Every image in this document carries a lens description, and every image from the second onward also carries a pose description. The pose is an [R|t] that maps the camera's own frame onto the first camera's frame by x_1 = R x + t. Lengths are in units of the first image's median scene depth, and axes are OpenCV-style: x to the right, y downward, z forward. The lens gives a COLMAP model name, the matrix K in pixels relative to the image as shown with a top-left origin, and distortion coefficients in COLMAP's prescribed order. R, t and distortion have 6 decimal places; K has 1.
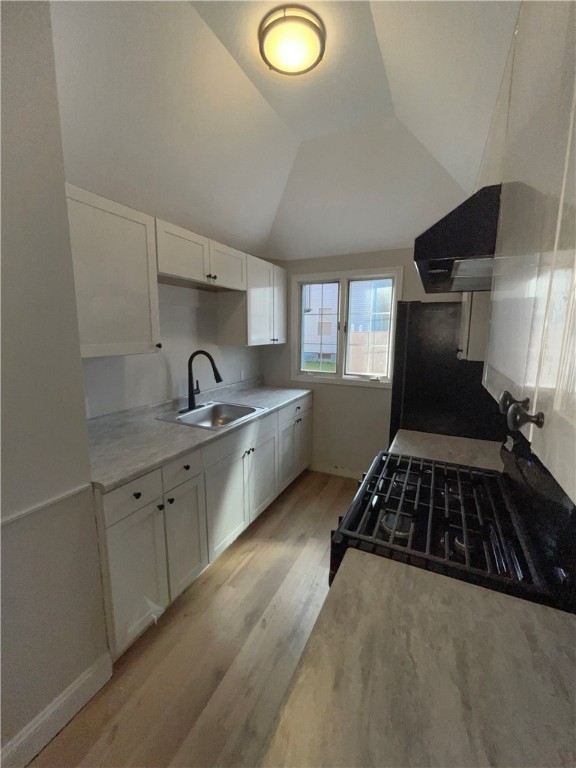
lens RADIAL K [[313.5, 0, 289.9], [0, 313.5, 381.5], [0, 0, 1]] dist [0.001151, -0.000119]
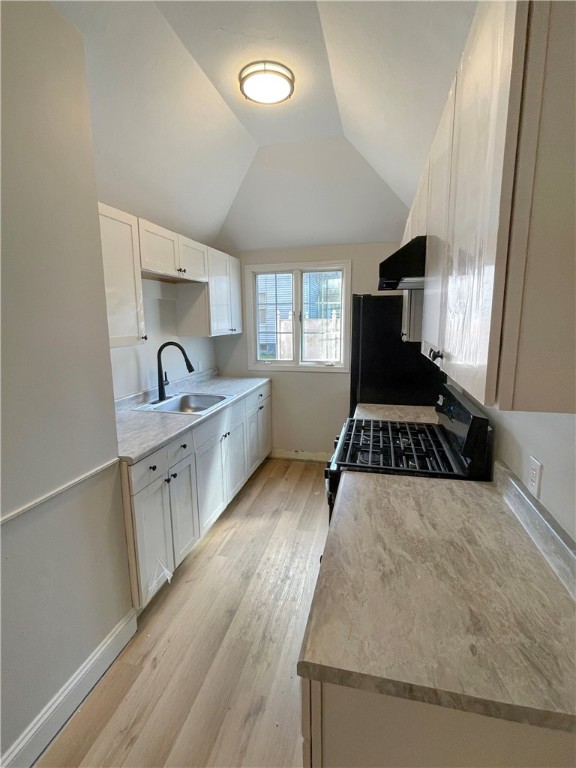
lens RADIAL K [[362.0, 0, 291.0], [0, 362.0, 383.3], [0, 0, 1]] dist [0.000885, -0.000763]
pose [[0.977224, -0.055225, 0.204897, -0.201535], [0.051564, 0.998401, 0.023169, 0.038860], [-0.205849, -0.012076, 0.978509, -0.320535]]
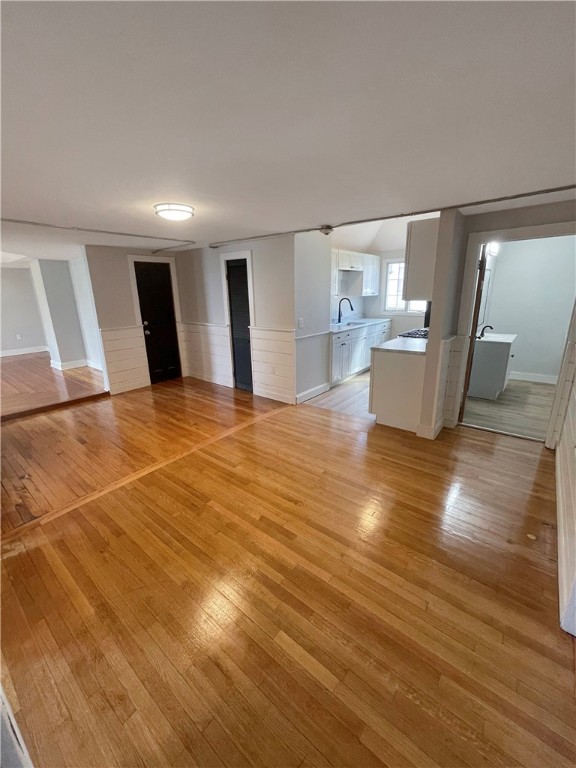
lens RADIAL K [[313.5, 0, 288.8], [0, 313.5, 381.9], [0, 0, 1]] dist [0.001151, -0.000119]
pose [[0.972162, 0.033079, -0.231963, -0.163634], [-0.004592, 0.992484, 0.122288, 0.345760], [0.234265, -0.117818, 0.965007, -2.089966]]
